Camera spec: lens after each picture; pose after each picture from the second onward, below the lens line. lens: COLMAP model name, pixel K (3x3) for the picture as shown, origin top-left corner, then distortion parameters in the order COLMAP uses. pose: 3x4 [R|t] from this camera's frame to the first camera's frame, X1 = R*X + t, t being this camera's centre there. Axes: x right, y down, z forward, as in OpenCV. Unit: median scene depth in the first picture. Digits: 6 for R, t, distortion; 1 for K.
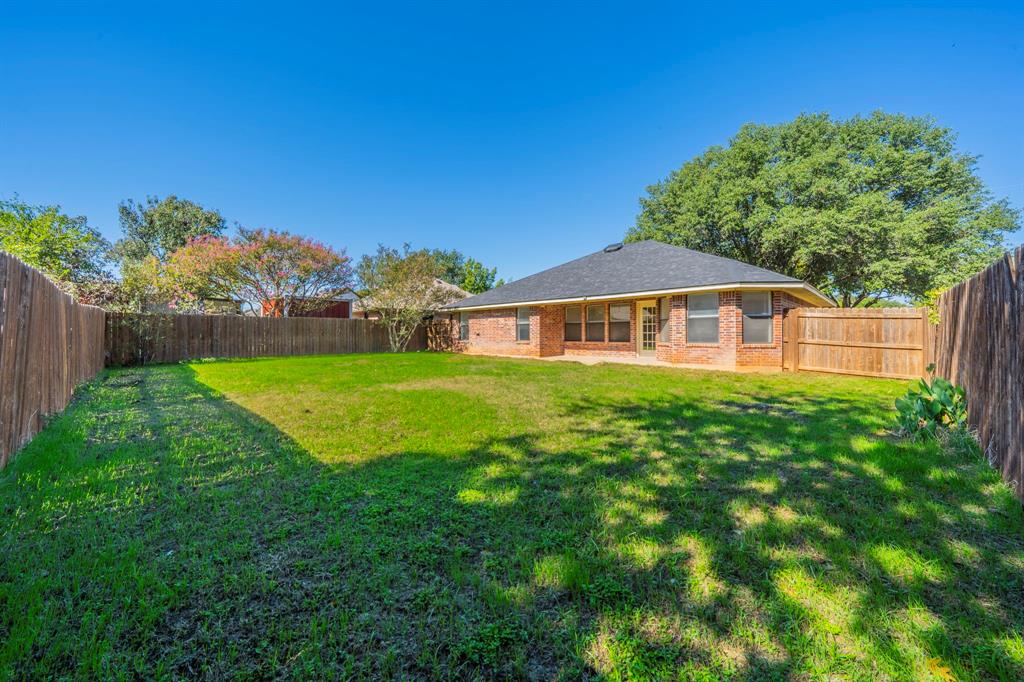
lens RADIAL K [[365.7, 0, 509.5], [0, 365.7, 339.5], [0, 0, 1]] dist [-0.000357, -0.000101]
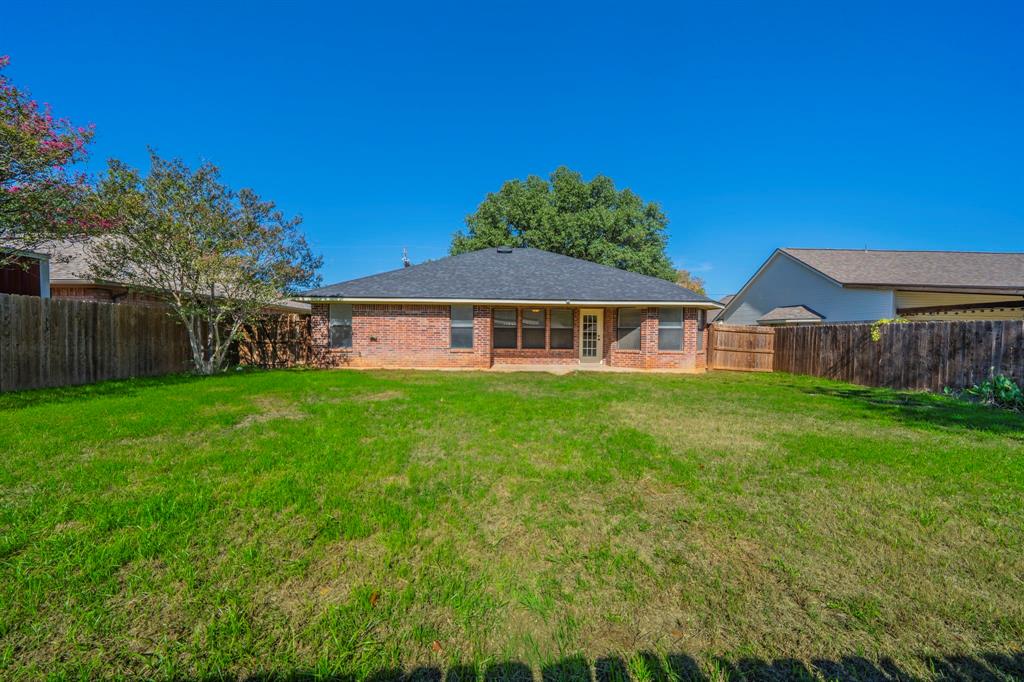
lens RADIAL K [[365.7, 0, 511.5], [0, 365.7, 343.0], [0, 0, 1]] dist [-0.000357, -0.000101]
pose [[0.694159, -0.001264, 0.719820, -0.461064], [-0.001452, 0.999994, 0.003157, -0.011390], [-0.719820, -0.003237, 0.694153, 0.392675]]
